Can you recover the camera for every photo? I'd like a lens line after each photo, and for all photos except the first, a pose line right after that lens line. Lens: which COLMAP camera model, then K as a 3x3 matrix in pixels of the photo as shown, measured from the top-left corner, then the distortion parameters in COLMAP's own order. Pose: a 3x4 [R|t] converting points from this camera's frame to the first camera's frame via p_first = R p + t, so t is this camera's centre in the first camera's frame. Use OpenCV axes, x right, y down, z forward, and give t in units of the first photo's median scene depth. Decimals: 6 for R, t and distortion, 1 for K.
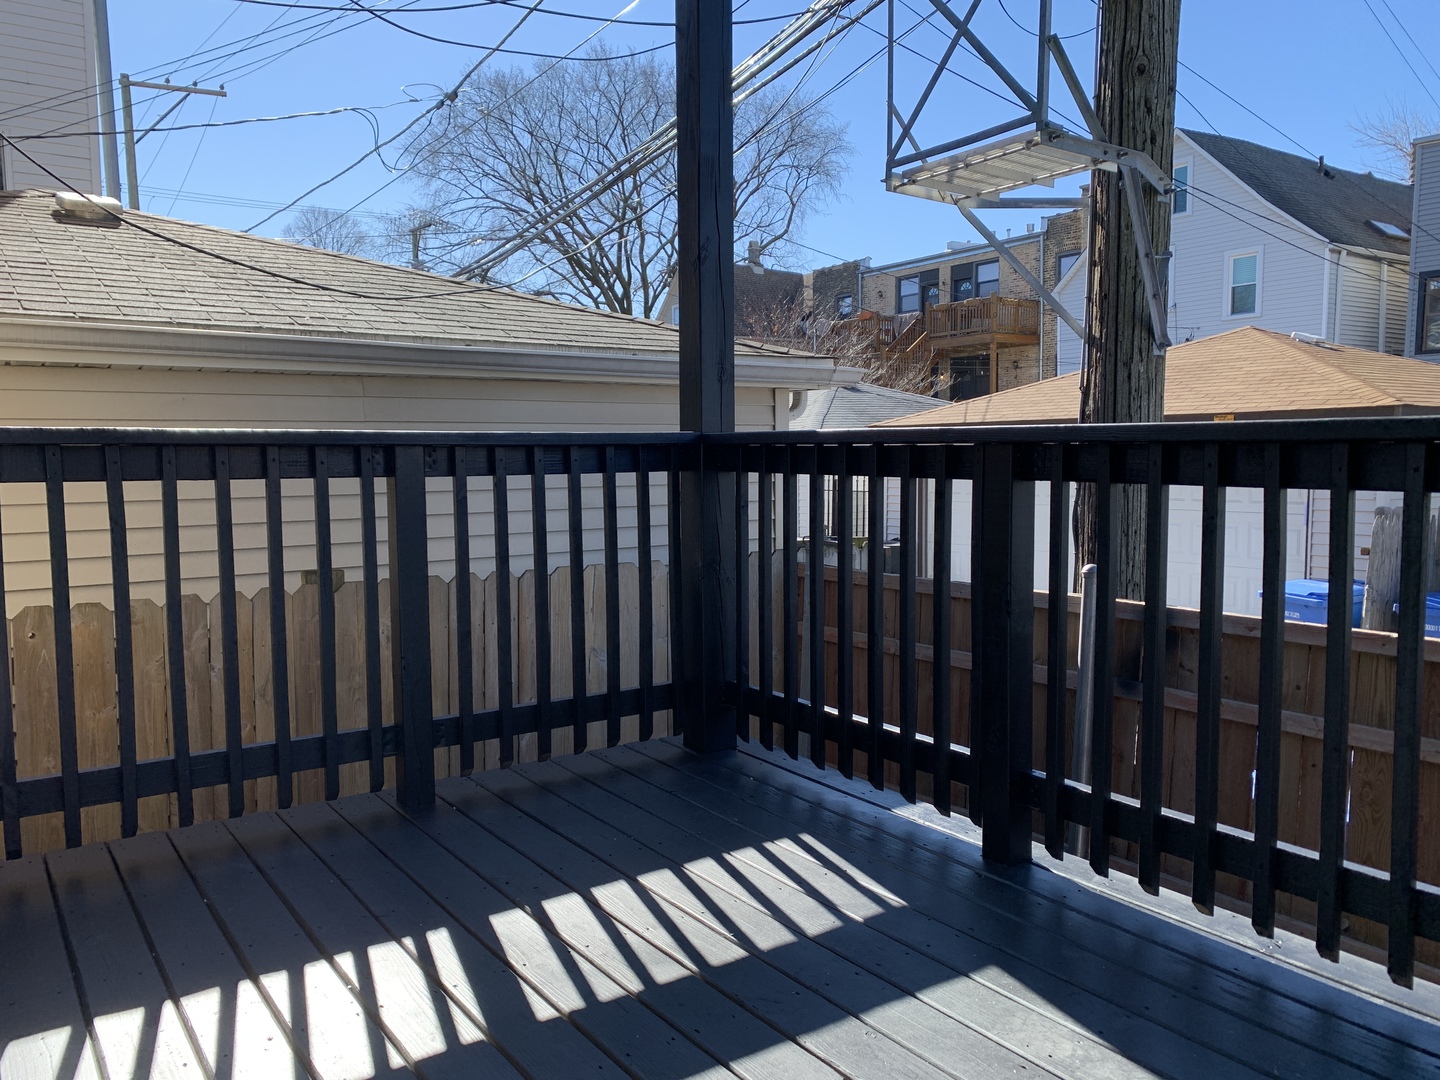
lens RADIAL K [[1100.9, 0, 708.4], [0, 1100.9, 529.0], [0, 0, 1]] dist [0.053787, -0.062523]
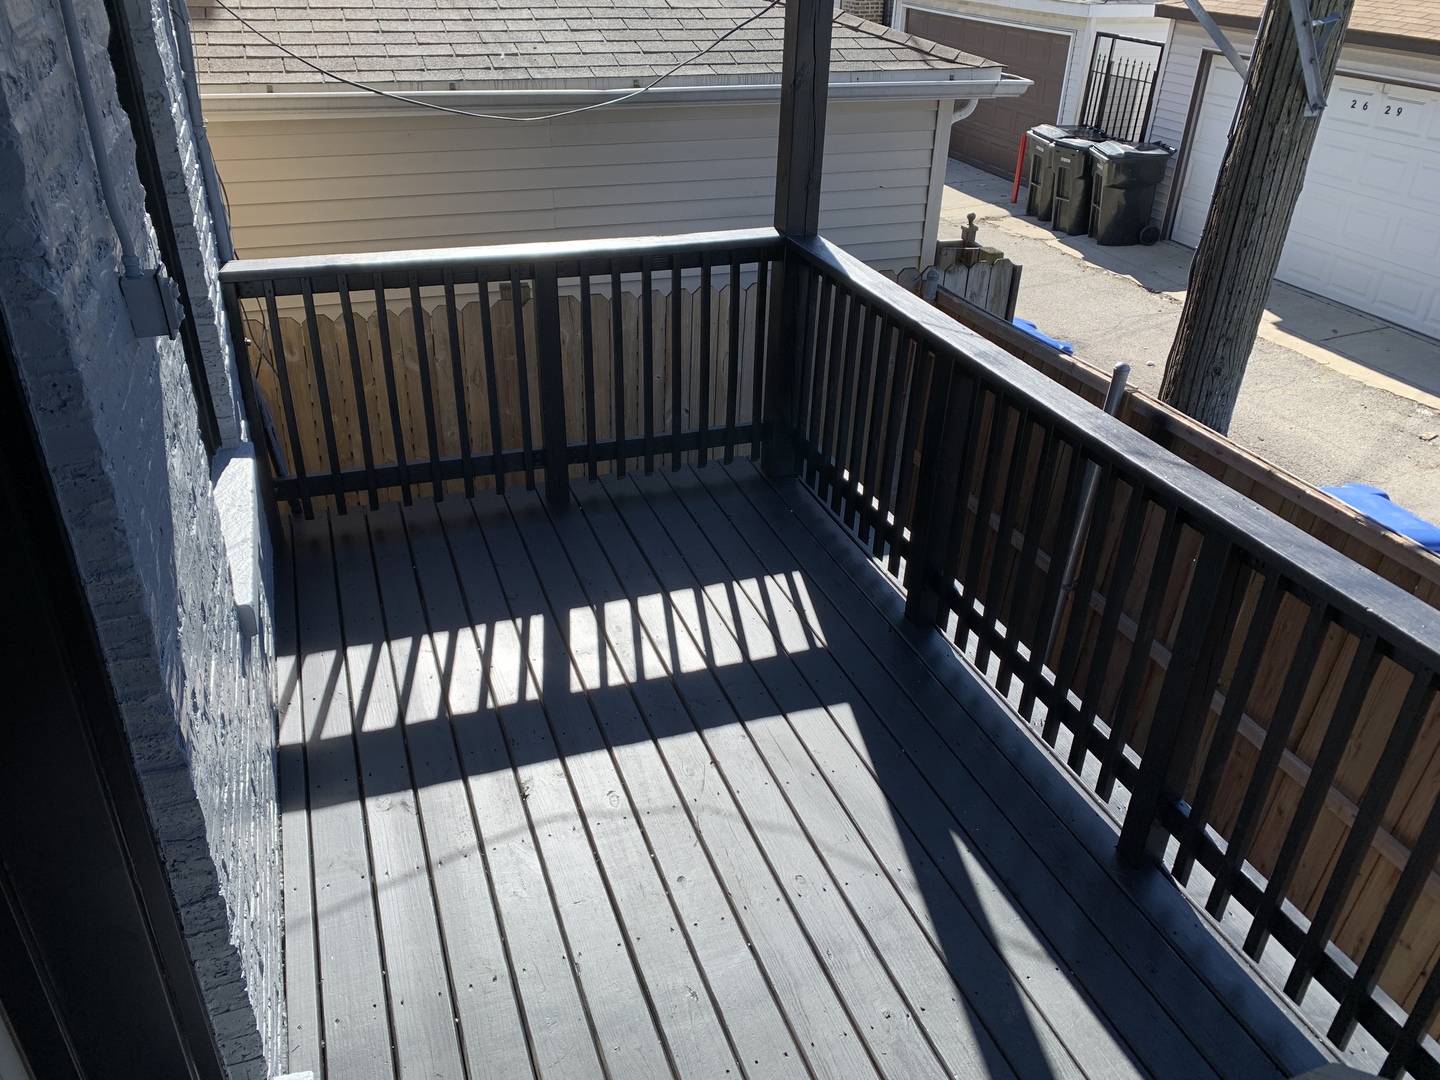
lens RADIAL K [[1100.9, 0, 727.6], [0, 1100.9, 544.9], [0, 0, 1]] dist [0.053787, -0.062523]
pose [[0.967791, 0.157023, -0.196788, 0.283115], [-0.055914, 0.896197, 0.440119, -0.397181], [0.245469, -0.414940, 0.876111, -0.281015]]
